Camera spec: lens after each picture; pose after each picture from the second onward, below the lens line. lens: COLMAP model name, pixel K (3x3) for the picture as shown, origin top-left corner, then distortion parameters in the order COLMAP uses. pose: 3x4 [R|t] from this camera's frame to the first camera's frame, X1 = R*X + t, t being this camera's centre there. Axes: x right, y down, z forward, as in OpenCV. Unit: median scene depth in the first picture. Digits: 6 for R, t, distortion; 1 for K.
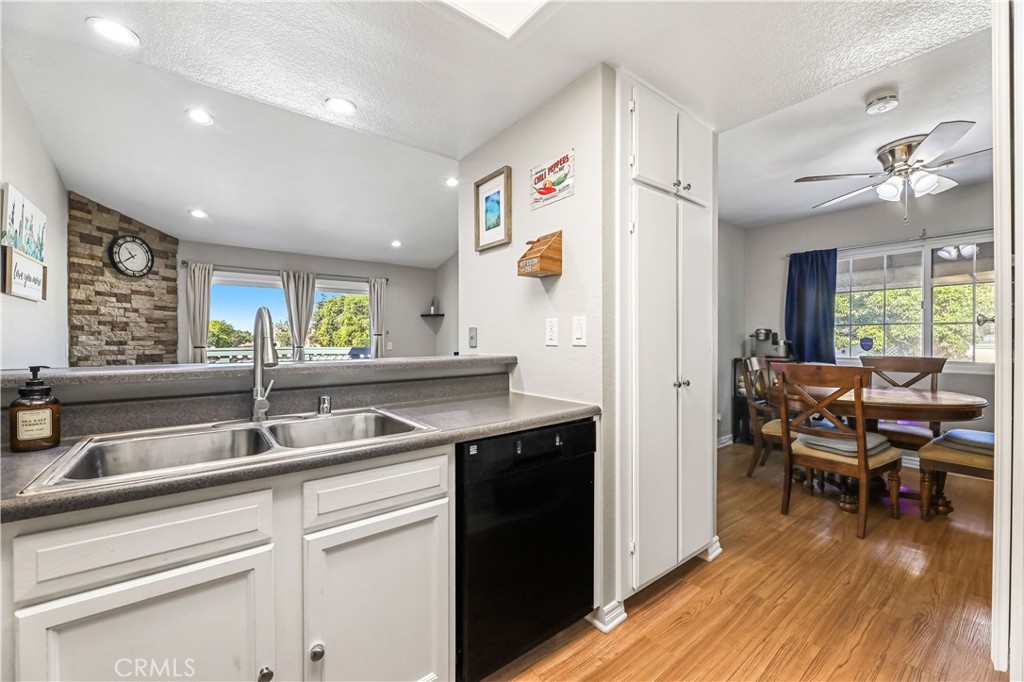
lens RADIAL K [[409.6, 0, 519.5], [0, 409.6, 343.2], [0, 0, 1]] dist [0.001580, -0.000736]
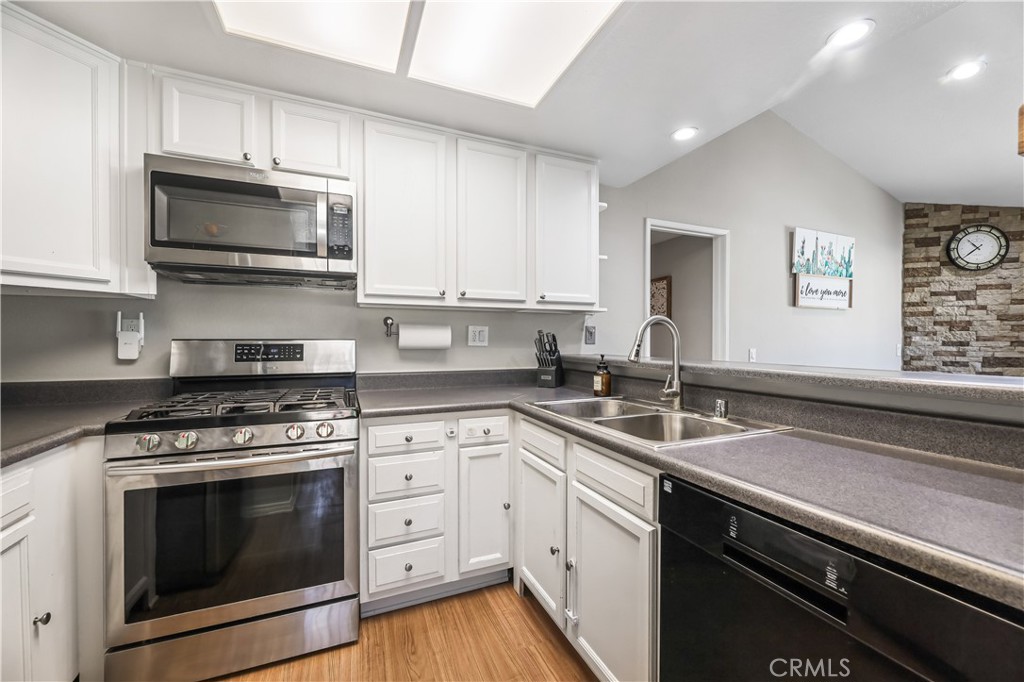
lens RADIAL K [[409.6, 0, 514.8], [0, 409.6, 342.3], [0, 0, 1]] dist [0.001580, -0.000736]
pose [[-0.262035, 0.007084, -0.965032, 0.201649], [-0.008405, 0.999918, 0.009622, -0.004105], [0.965022, 0.010632, -0.261954, 0.264668]]
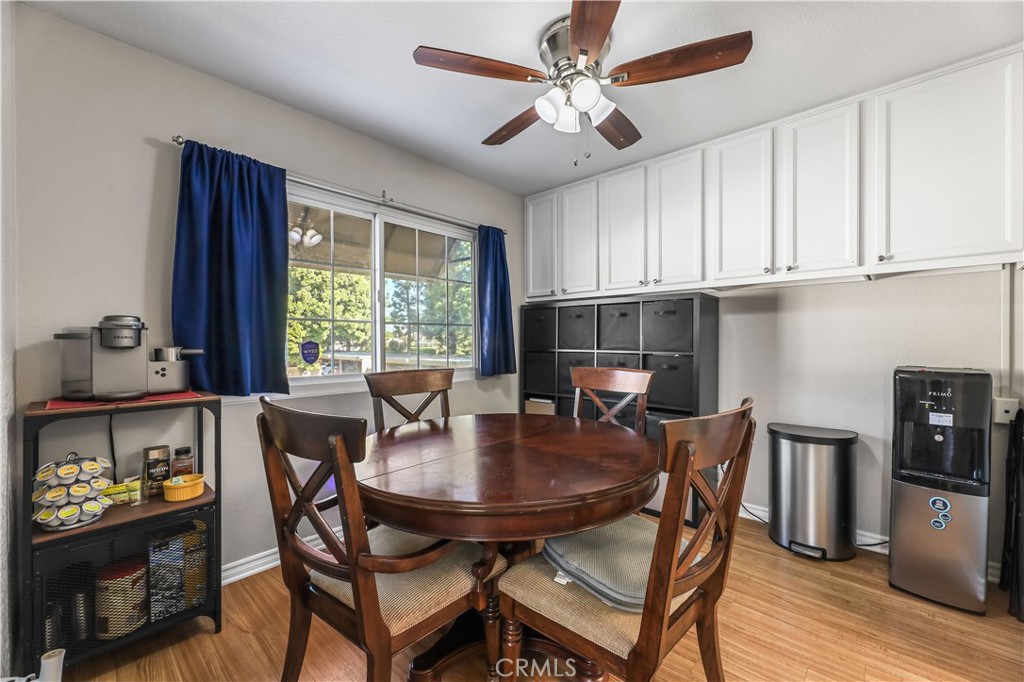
lens RADIAL K [[409.6, 0, 518.3], [0, 409.6, 344.2], [0, 0, 1]] dist [0.001580, -0.000736]
pose [[-0.168772, -0.003153, 0.985650, 0.193254], [0.014199, 0.999883, 0.005629, -0.008385], [-0.985553, 0.014945, -0.168707, 0.736032]]
